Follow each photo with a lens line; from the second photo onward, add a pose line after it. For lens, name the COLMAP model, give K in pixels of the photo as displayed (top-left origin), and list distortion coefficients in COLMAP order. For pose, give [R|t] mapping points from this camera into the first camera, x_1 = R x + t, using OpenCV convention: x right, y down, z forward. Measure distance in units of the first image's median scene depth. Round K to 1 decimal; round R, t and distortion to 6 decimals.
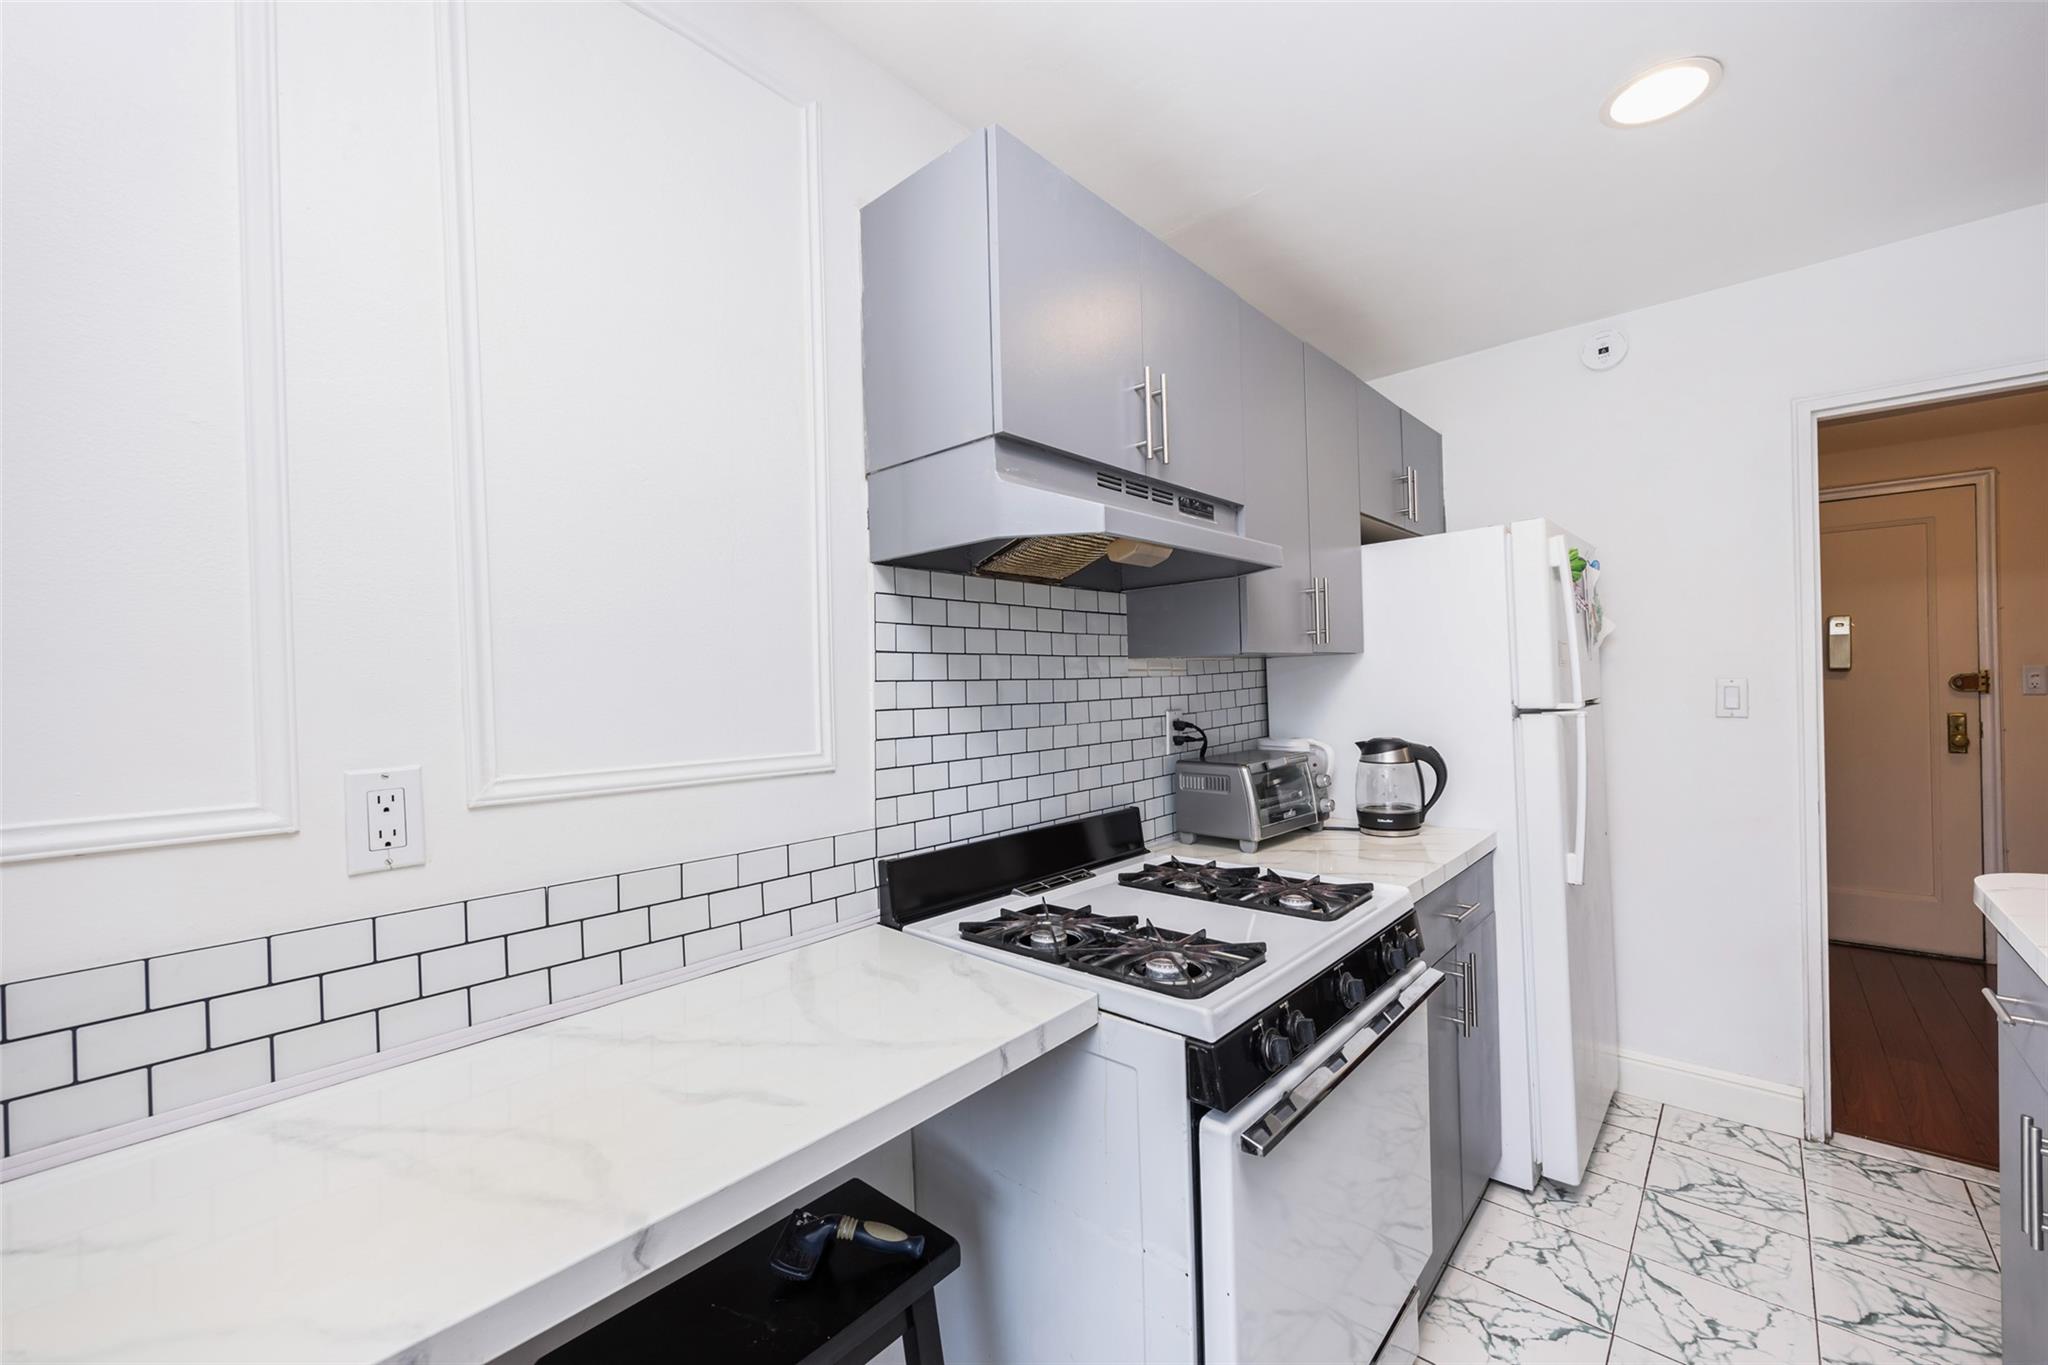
lens RADIAL K [[873.7, 0, 1037.4], [0, 873.7, 682.2], [0, 0, 1]] dist [-0.001218, 0.000179]
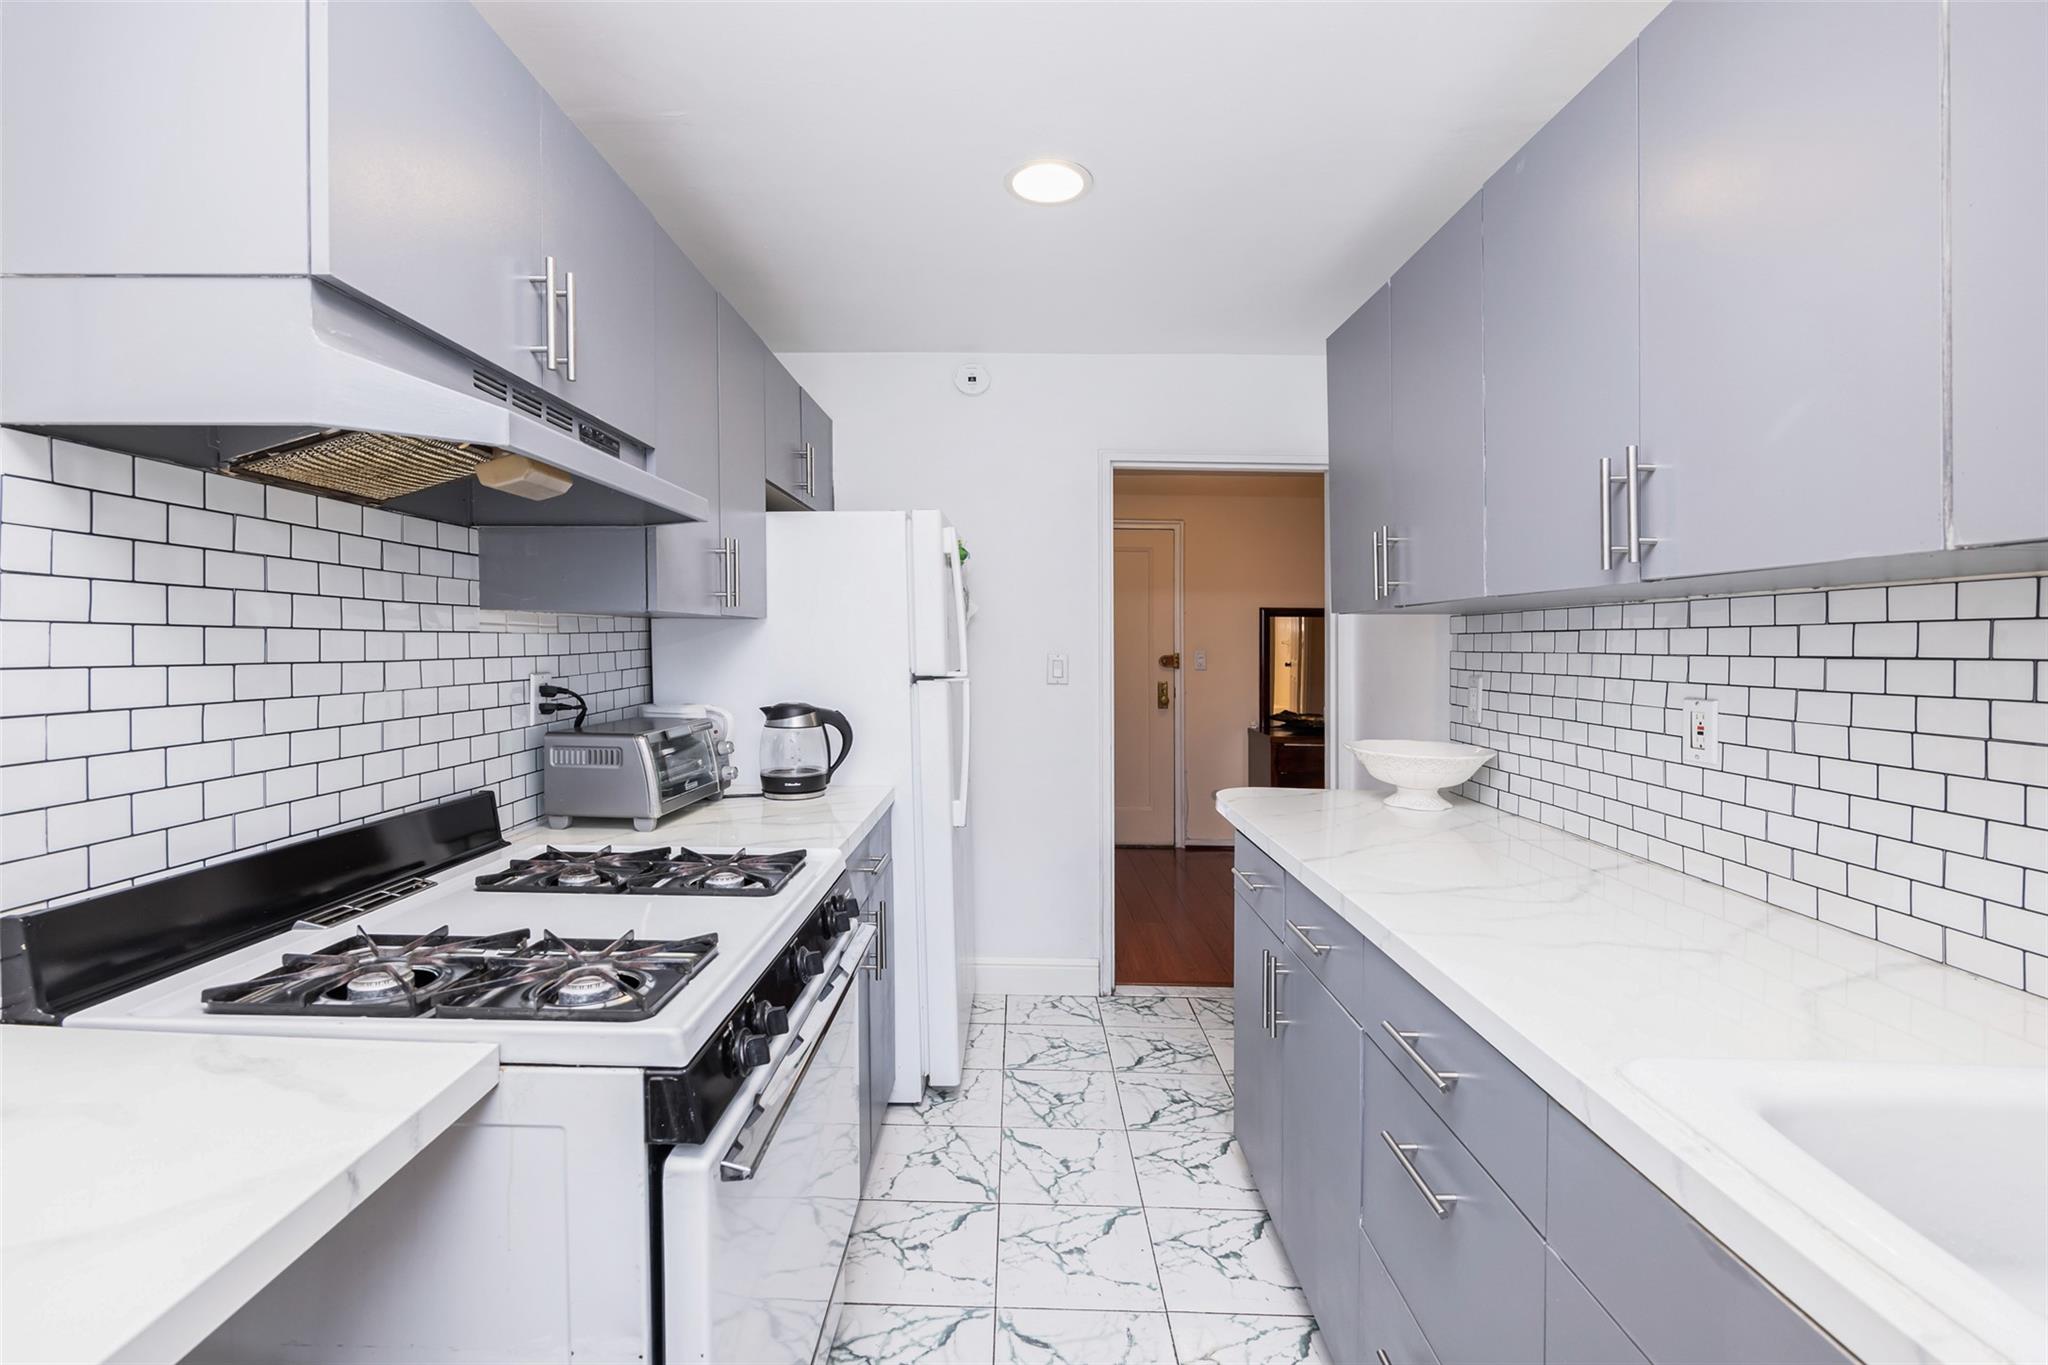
lens RADIAL K [[827.2, 0, 1027.1], [0, 827.2, 652.6], [0, 0, 1]] dist [-0.001813, 0.000401]
pose [[0.724530, 0.027881, 0.688679, -0.074051], [-0.032207, 0.999460, -0.006579, 0.002566], [-0.688490, -0.017414, 0.725037, 0.116018]]
